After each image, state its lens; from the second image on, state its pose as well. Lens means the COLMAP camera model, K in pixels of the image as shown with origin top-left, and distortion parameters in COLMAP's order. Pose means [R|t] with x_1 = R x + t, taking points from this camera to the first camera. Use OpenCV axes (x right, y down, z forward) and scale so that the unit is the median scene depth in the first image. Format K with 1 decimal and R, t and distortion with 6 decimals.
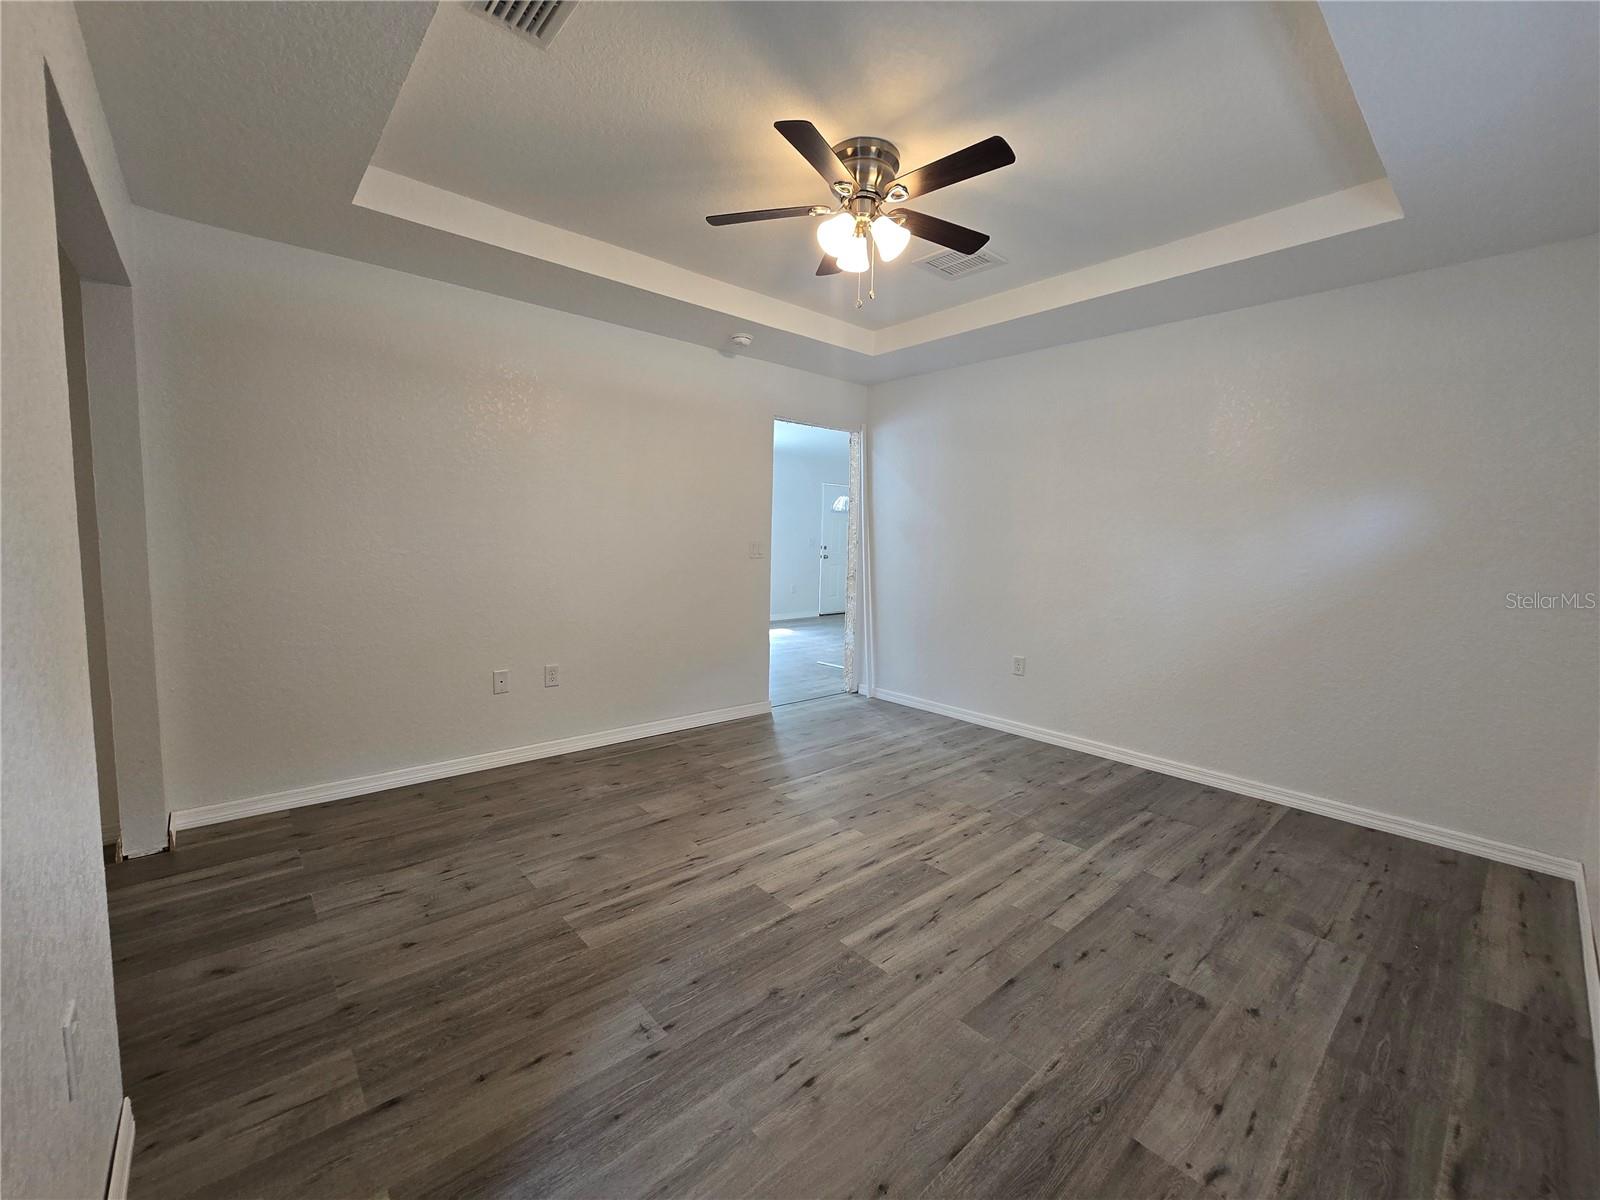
lens RADIAL K [[656.7, 0, 801.4], [0, 656.7, 594.3], [0, 0, 1]] dist [-0.002700, 0.000070]
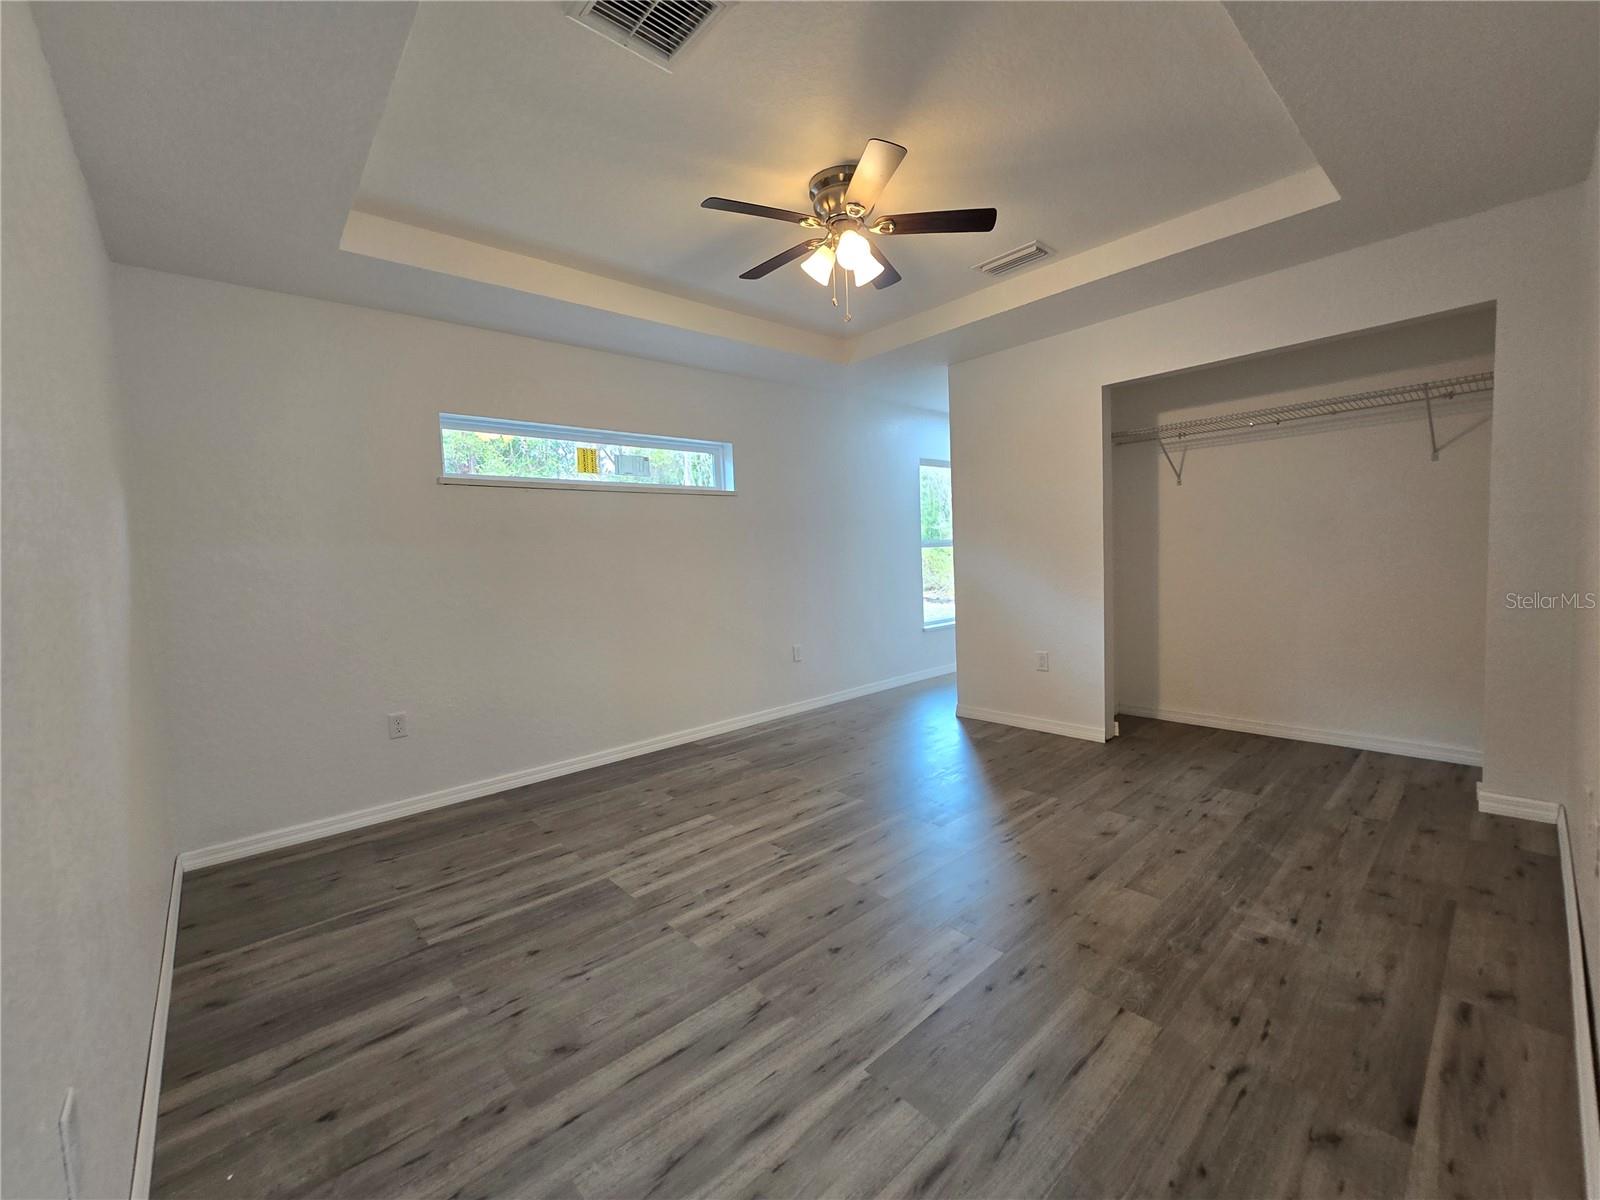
lens RADIAL K [[638.8, 0, 796.7], [0, 638.8, 599.4], [0, 0, 1]] dist [0.000694, 0.000171]
pose [[-0.999771, 0.020687, 0.005463, 0.149813], [0.021293, 0.987002, 0.159290, -0.135411], [-0.002097, 0.159370, -0.987217, 1.797086]]
